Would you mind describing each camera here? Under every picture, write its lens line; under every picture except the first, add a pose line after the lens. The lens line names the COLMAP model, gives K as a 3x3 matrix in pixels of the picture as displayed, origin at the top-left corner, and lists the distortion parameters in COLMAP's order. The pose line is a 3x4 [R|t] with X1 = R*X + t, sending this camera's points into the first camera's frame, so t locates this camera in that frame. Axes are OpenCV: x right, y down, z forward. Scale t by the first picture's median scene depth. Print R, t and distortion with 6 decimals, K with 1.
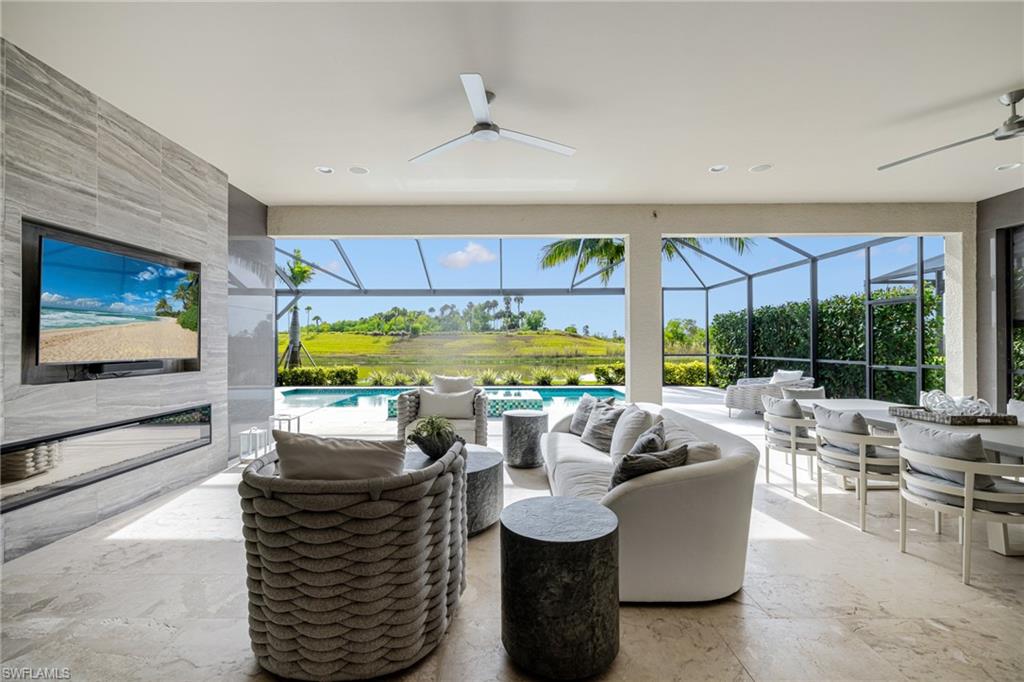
lens RADIAL K [[430.2, 0, 512.0], [0, 430.2, 341.0], [0, 0, 1]] dist [-0.000527, 0.000025]
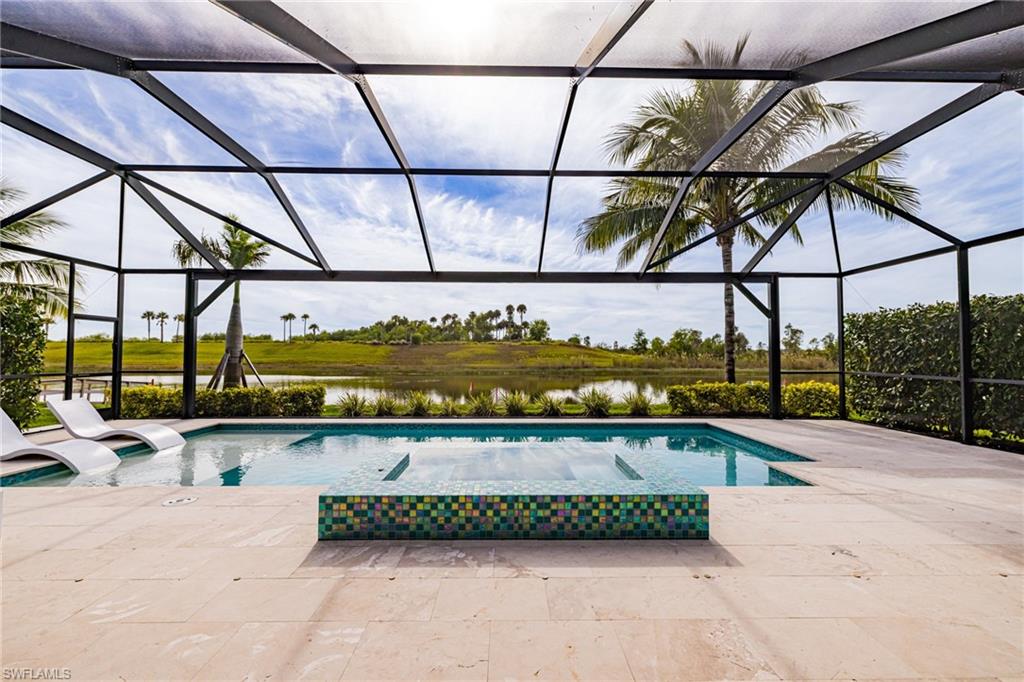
lens RADIAL K [[430.2, 0, 512.0], [0, 430.2, 341.0], [0, 0, 1]] dist [-0.000527, 0.000025]
pose [[0.999984, 0.004766, -0.003017, -0.061306], [-0.004838, 0.999693, -0.024284, 0.001704], [0.002900, 0.024298, 0.999701, 0.329578]]
